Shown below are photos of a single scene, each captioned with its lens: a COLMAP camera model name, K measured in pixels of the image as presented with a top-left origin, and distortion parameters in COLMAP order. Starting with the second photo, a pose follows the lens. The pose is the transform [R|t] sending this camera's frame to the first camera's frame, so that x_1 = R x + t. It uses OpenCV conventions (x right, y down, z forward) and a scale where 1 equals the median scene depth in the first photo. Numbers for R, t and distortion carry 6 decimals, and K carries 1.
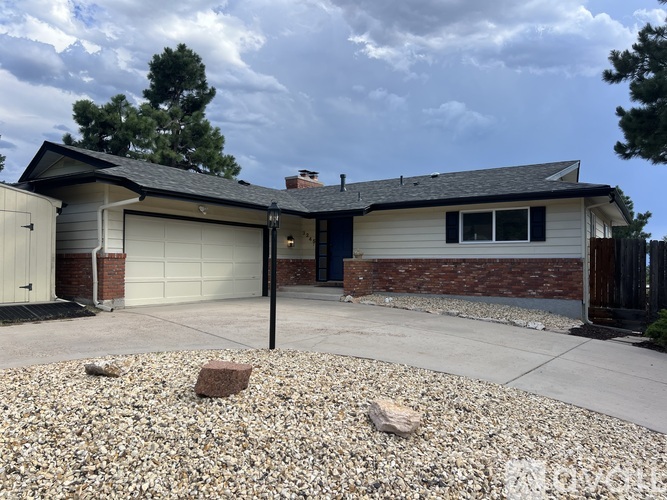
lens RADIAL K [[524.2, 0, 333.5], [0, 524.2, 250.0], [0, 0, 1]] dist [0.066843, -0.007116]
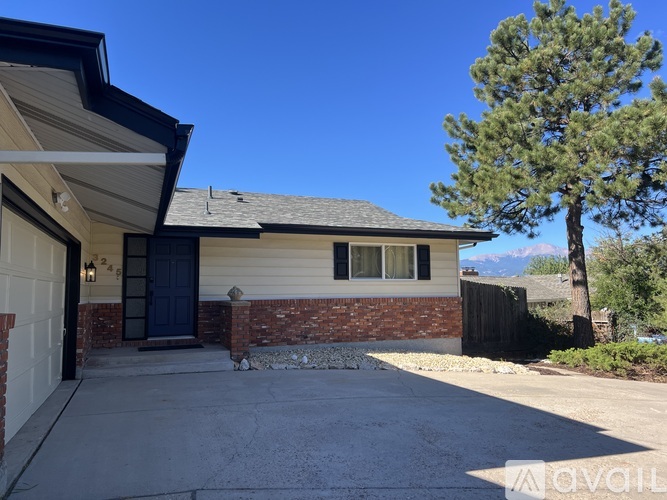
lens RADIAL K [[524.2, 0, 333.5], [0, 524.2, 250.0], [0, 0, 1]] dist [0.066843, -0.007116]
pose [[0.551000, 0.073373, 0.831274, -0.481287], [-0.000171, 0.996137, -0.087812, 0.012695], [-0.834506, 0.048242, 0.548884, 0.555536]]
